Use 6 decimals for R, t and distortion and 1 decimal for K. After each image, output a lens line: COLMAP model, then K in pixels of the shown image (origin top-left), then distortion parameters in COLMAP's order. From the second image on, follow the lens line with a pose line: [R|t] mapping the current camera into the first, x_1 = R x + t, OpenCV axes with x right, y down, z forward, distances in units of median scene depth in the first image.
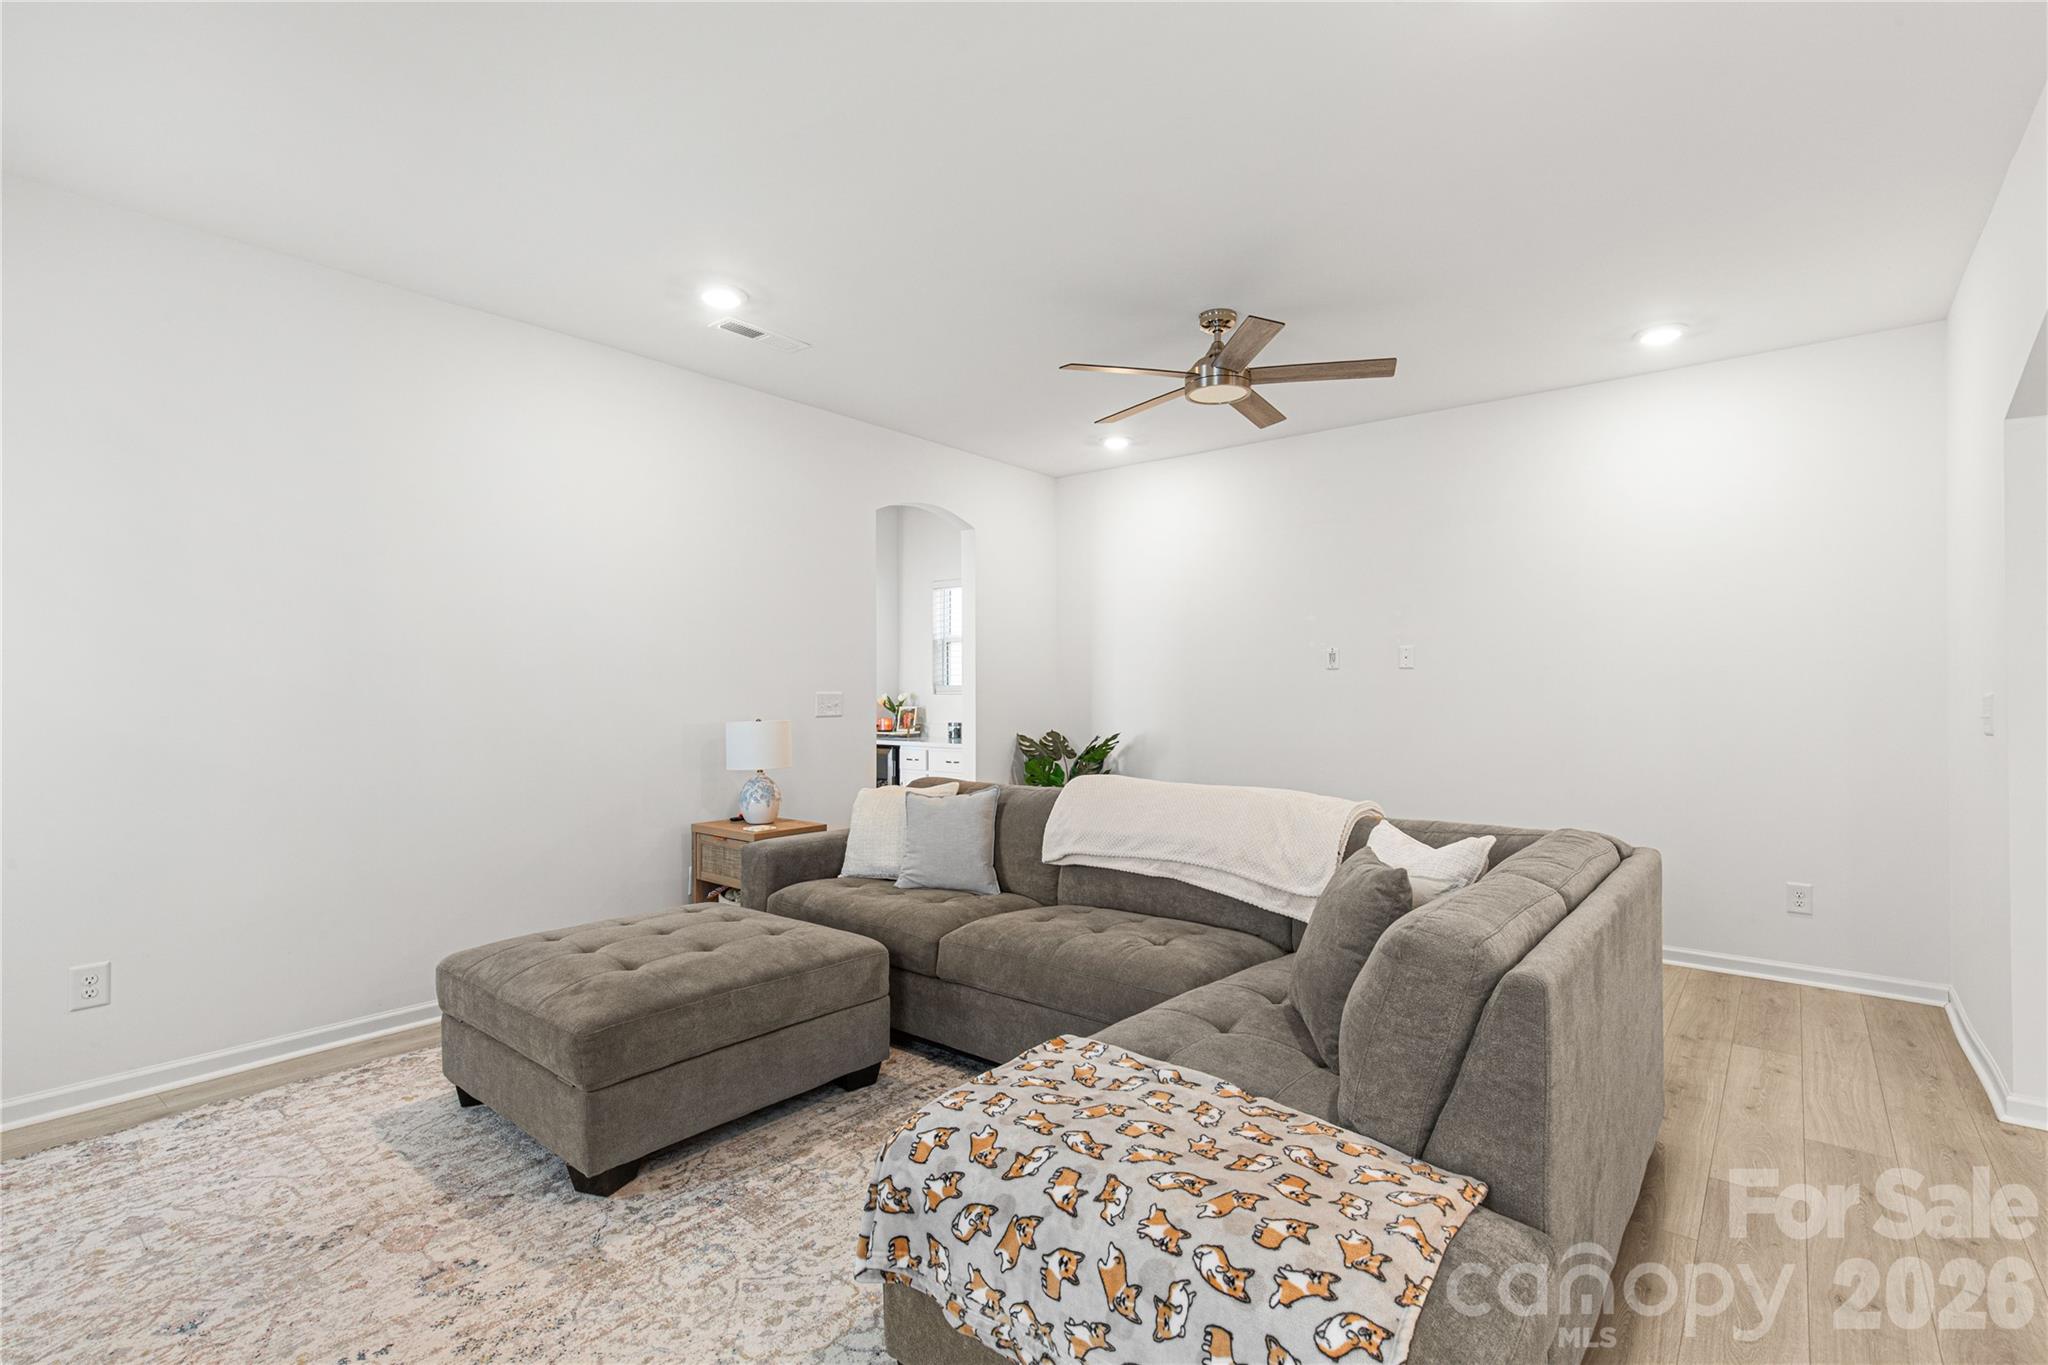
lens RADIAL K [[945.9, 0, 1021.3], [0, 945.9, 679.0], [0, 0, 1]] dist [0.010880, -0.000511]
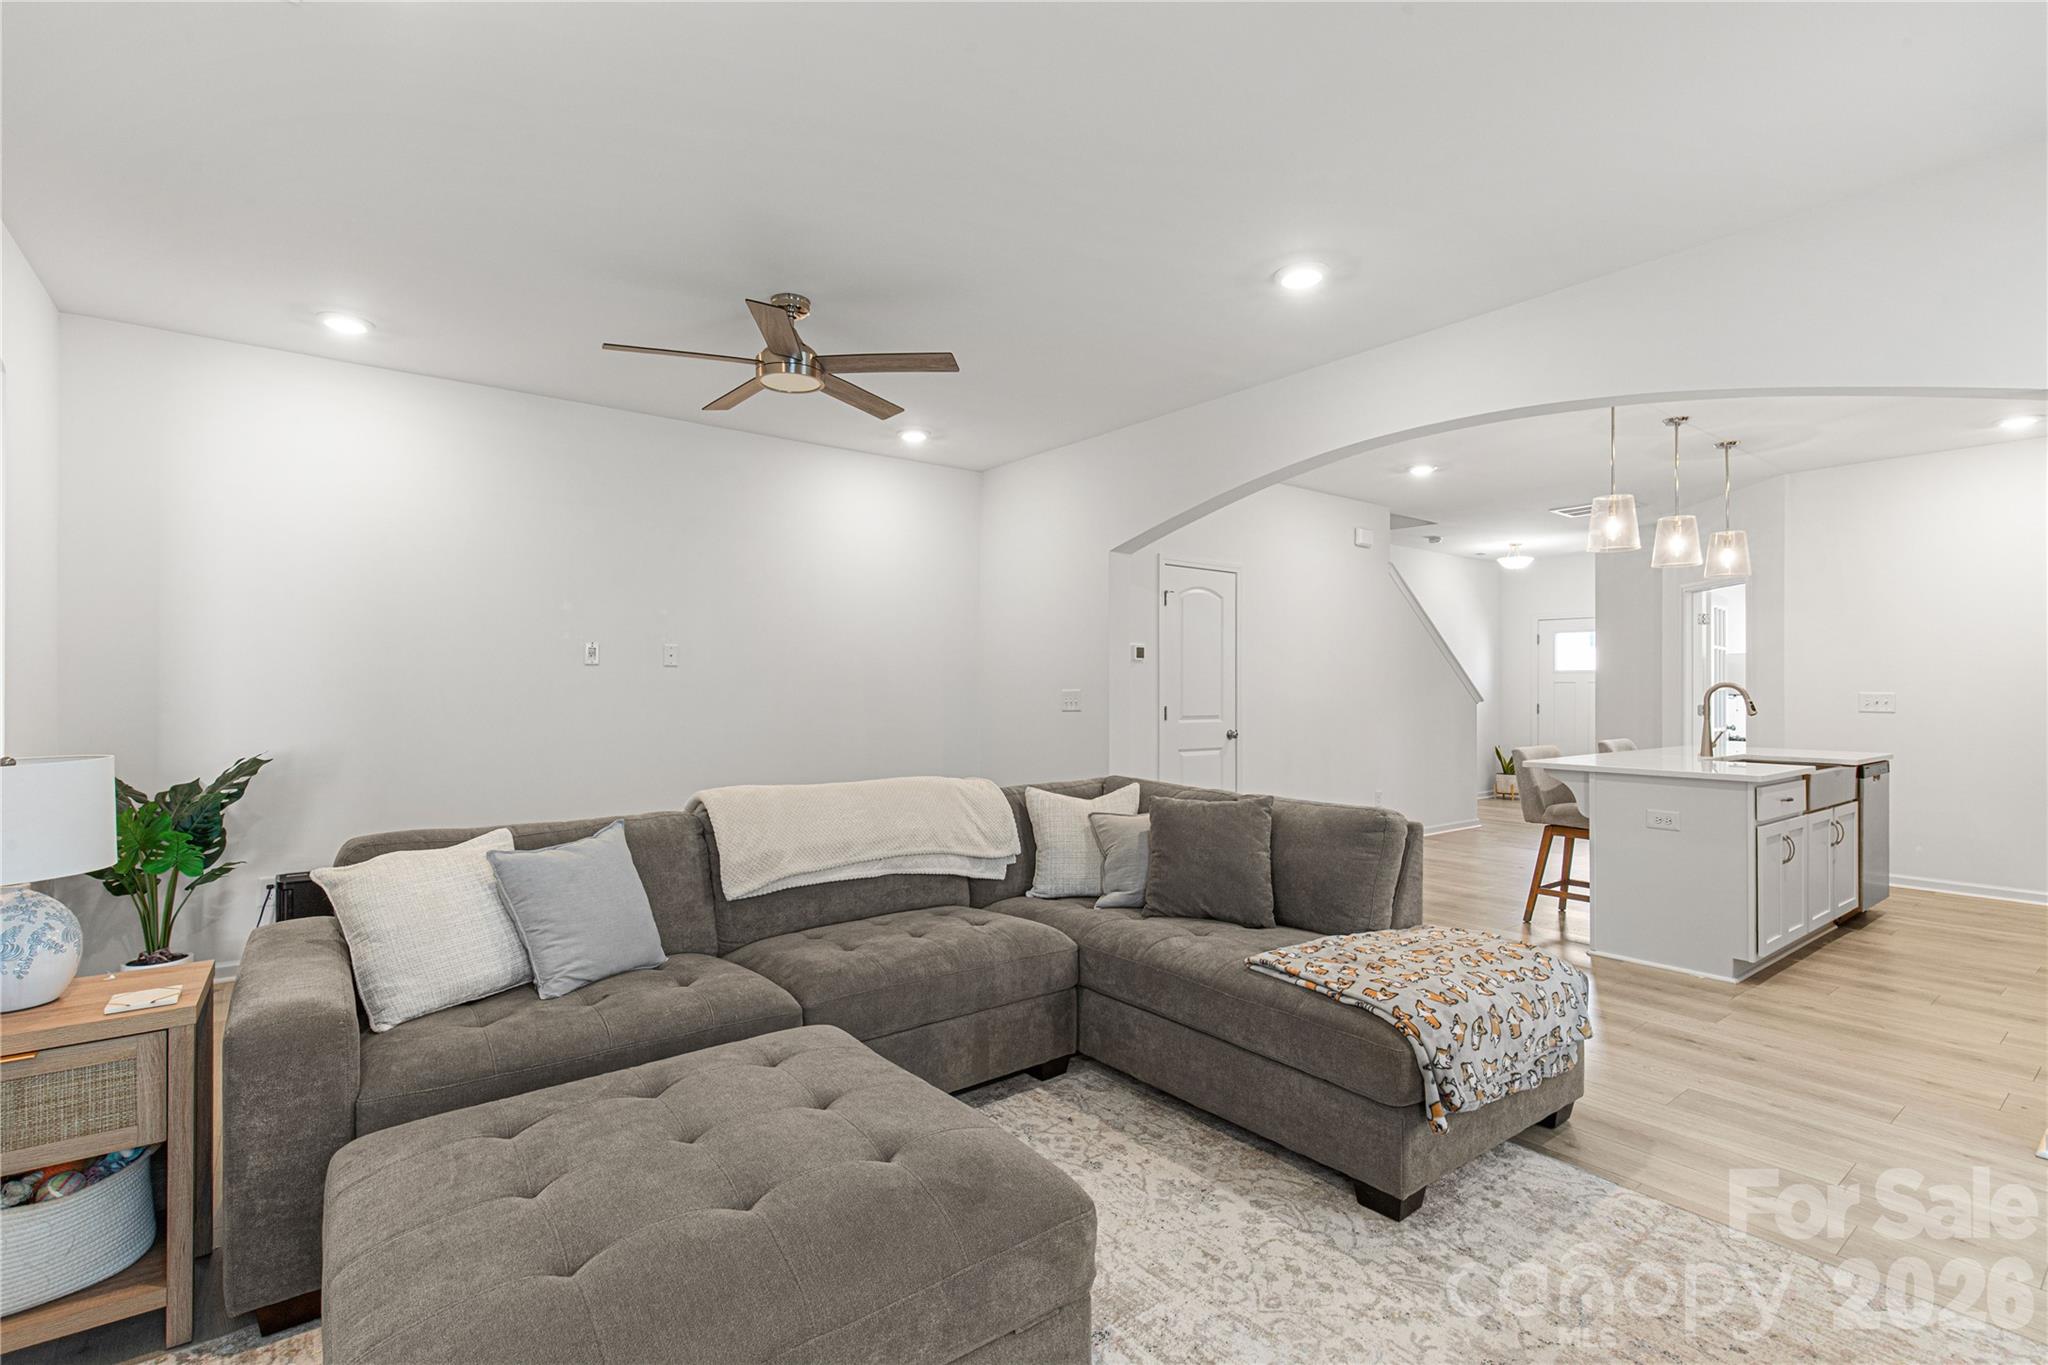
lens RADIAL K [[945.9, 0, 1021.3], [0, 945.9, 679.0], [0, 0, 1]] dist [0.010880, -0.000511]
pose [[0.218715, 0.009582, 0.975742, -0.678851], [-0.013225, 0.999889, -0.006855, 0.006473], [-0.975699, -0.011405, 0.218818, 0.548482]]
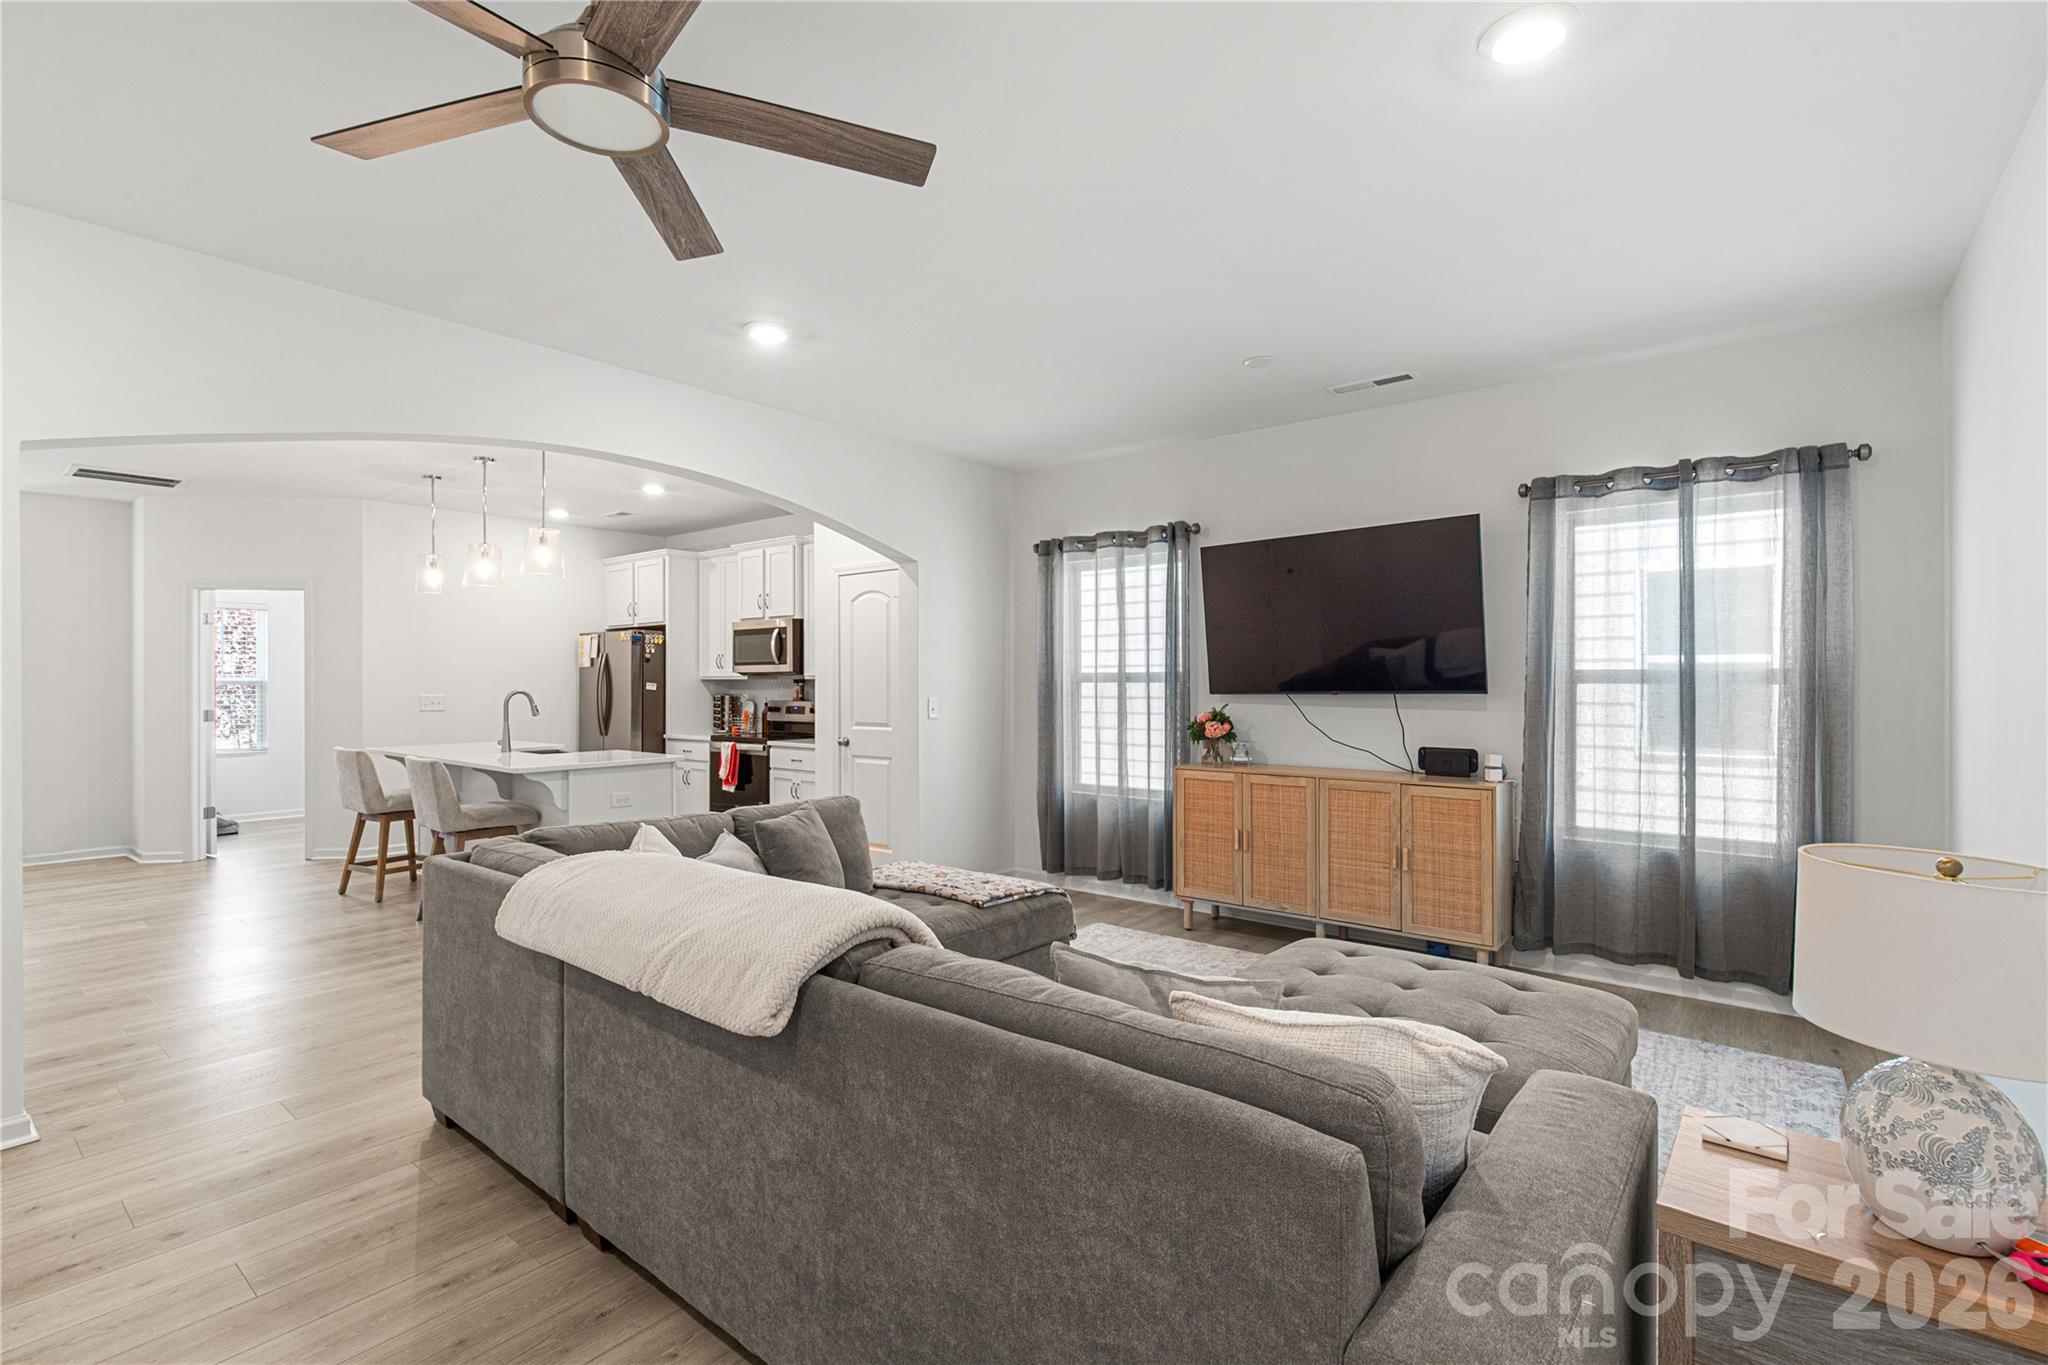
lens RADIAL K [[945.9, 0, 1021.3], [0, 945.9, 679.0], [0, 0, 1]] dist [0.010880, -0.000511]
pose [[-0.999999, 0.000805, 0.000966, -0.019552], [0.000793, 0.999932, -0.011677, -0.009852], [-0.000976, -0.011676, -0.999931, 1.496792]]
